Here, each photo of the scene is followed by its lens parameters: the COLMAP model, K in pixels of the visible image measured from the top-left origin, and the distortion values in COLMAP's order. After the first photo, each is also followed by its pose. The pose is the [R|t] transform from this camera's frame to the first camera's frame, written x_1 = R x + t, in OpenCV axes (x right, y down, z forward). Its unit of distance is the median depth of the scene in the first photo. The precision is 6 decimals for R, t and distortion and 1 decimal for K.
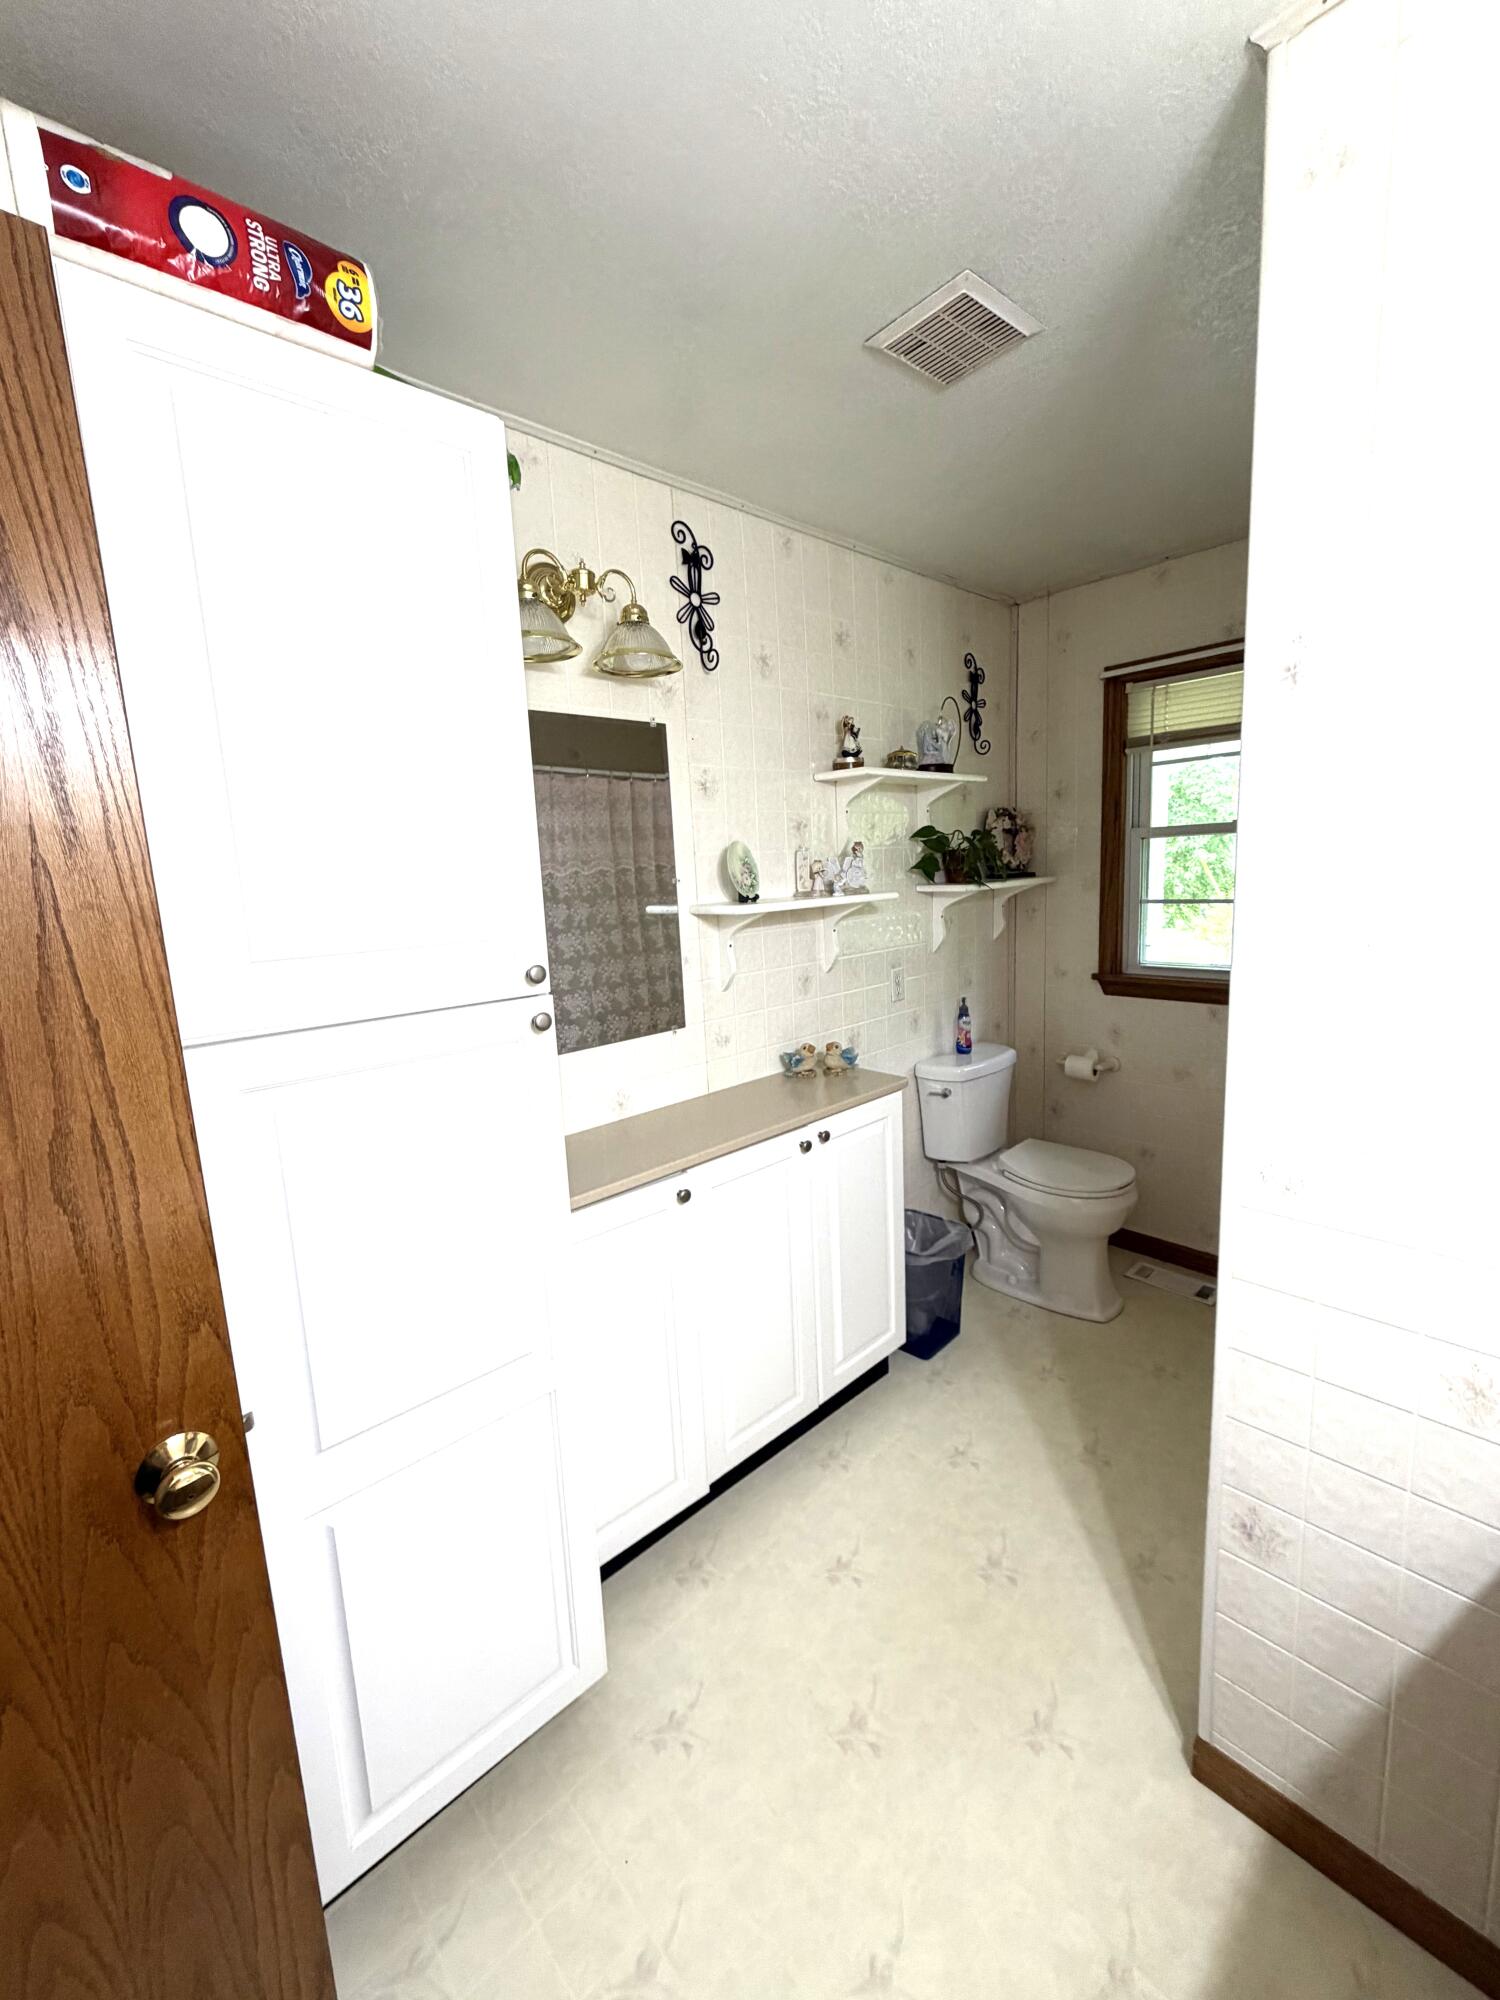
lens RADIAL K [[804.5, 0, 744.7], [0, 804.5, 993.6], [0, 0, 1]] dist [0.001369, -0.000920]
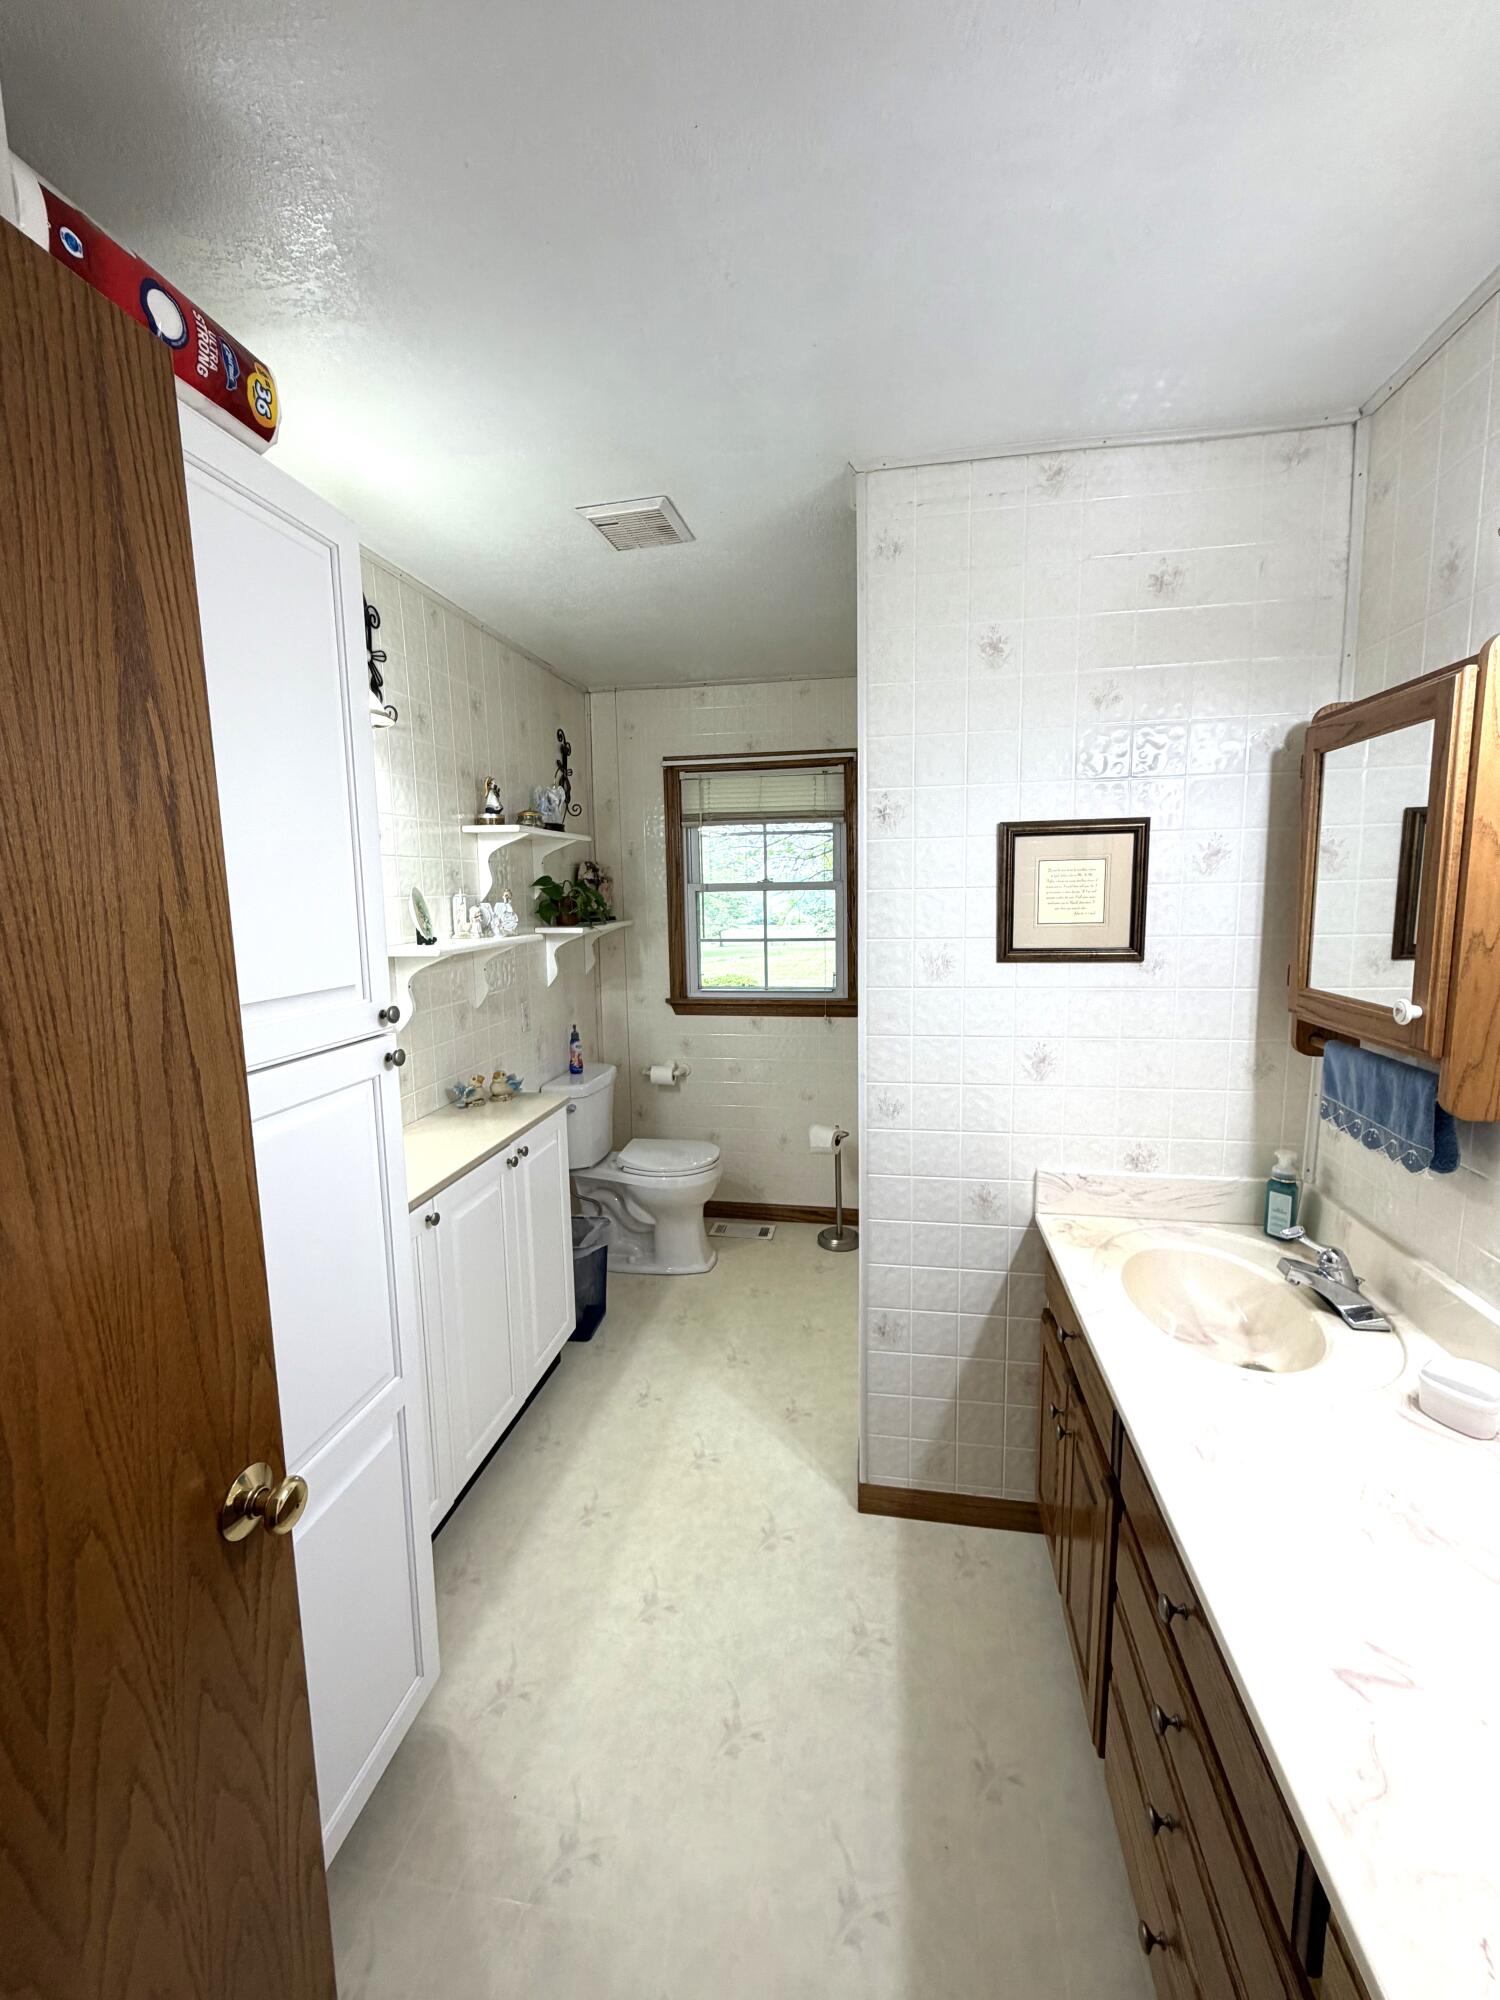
lens RADIAL K [[804.5, 0, 756.1], [0, 804.5, 994.5], [0, 0, 1]] dist [0.001369, -0.000920]
pose [[0.792724, -0.047344, 0.607740, -0.263244], [0.073945, 0.997085, -0.018778, 0.002884], [-0.605080, 0.059826, 0.793914, -0.085273]]
